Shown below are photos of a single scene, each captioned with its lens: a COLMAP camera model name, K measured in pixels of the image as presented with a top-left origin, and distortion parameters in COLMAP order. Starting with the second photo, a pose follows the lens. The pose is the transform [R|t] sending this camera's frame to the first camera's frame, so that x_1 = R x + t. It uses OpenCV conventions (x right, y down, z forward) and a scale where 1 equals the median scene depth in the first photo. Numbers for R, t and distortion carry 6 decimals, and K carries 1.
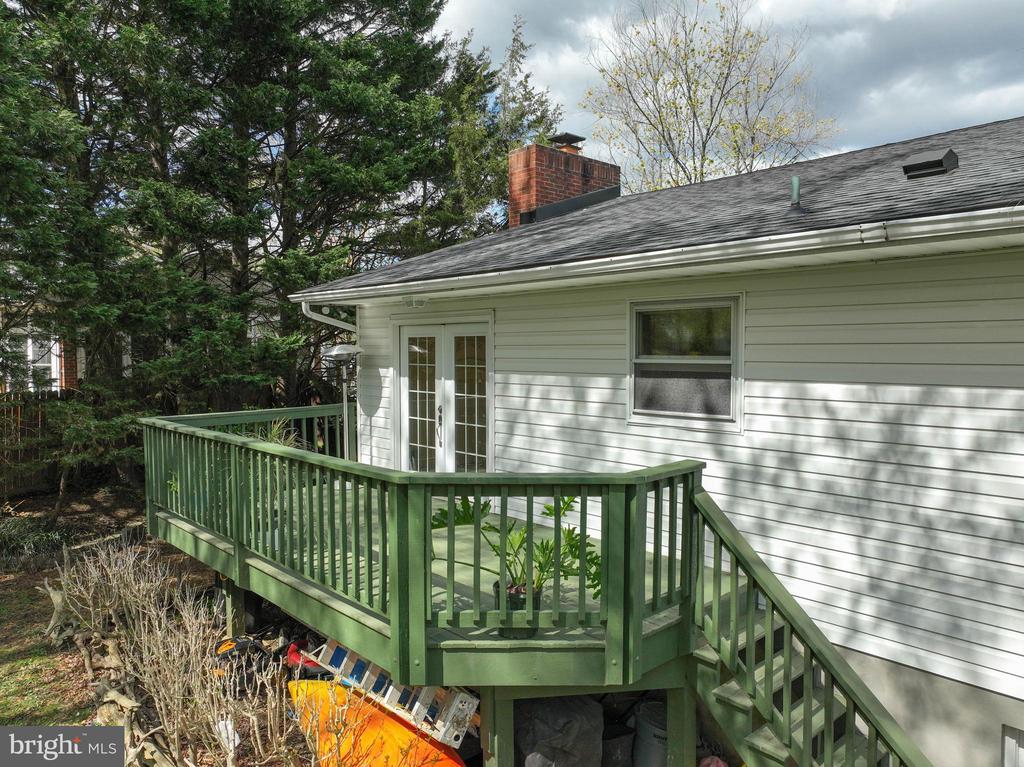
lens RADIAL K [[713.5, 0, 512.6], [0, 713.5, 389.4], [0, 0, 1]] dist [-0.009789, -0.001107]
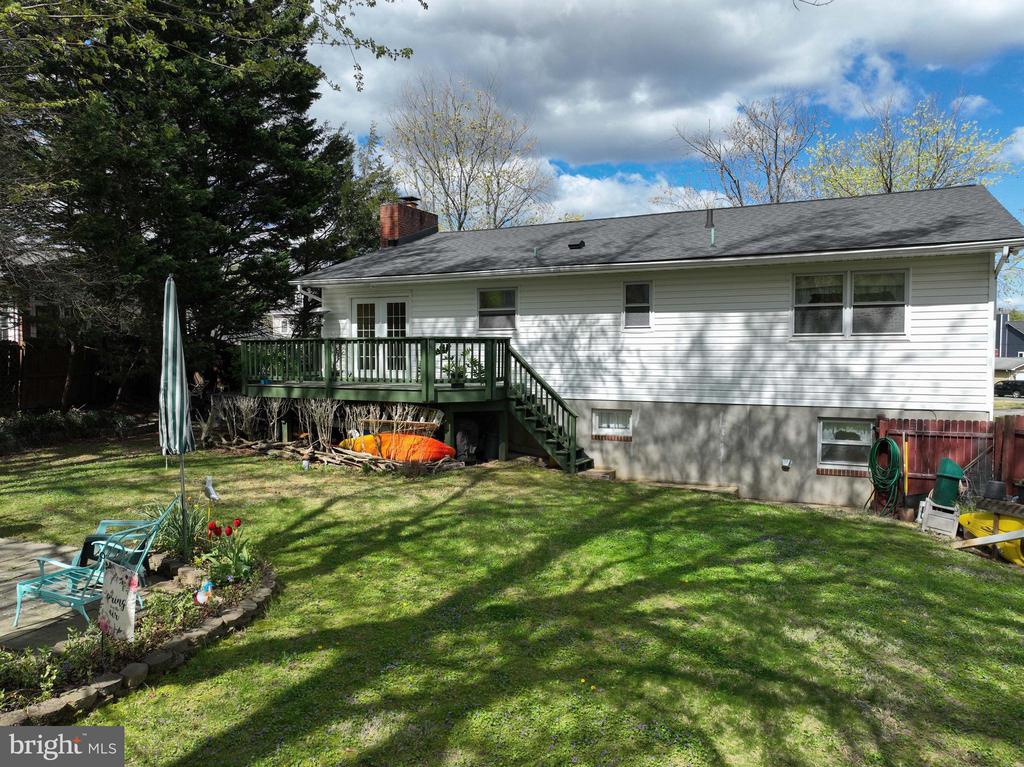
lens RADIAL K [[713.5, 0, 512.9], [0, 713.5, 378.4], [0, 0, 1]] dist [-0.009789, -0.001107]
pose [[0.934930, -0.011895, 0.354632, -0.495013], [0.016385, 0.999819, -0.009659, 0.180824], [-0.354453, 0.014841, 0.934956, -1.151280]]
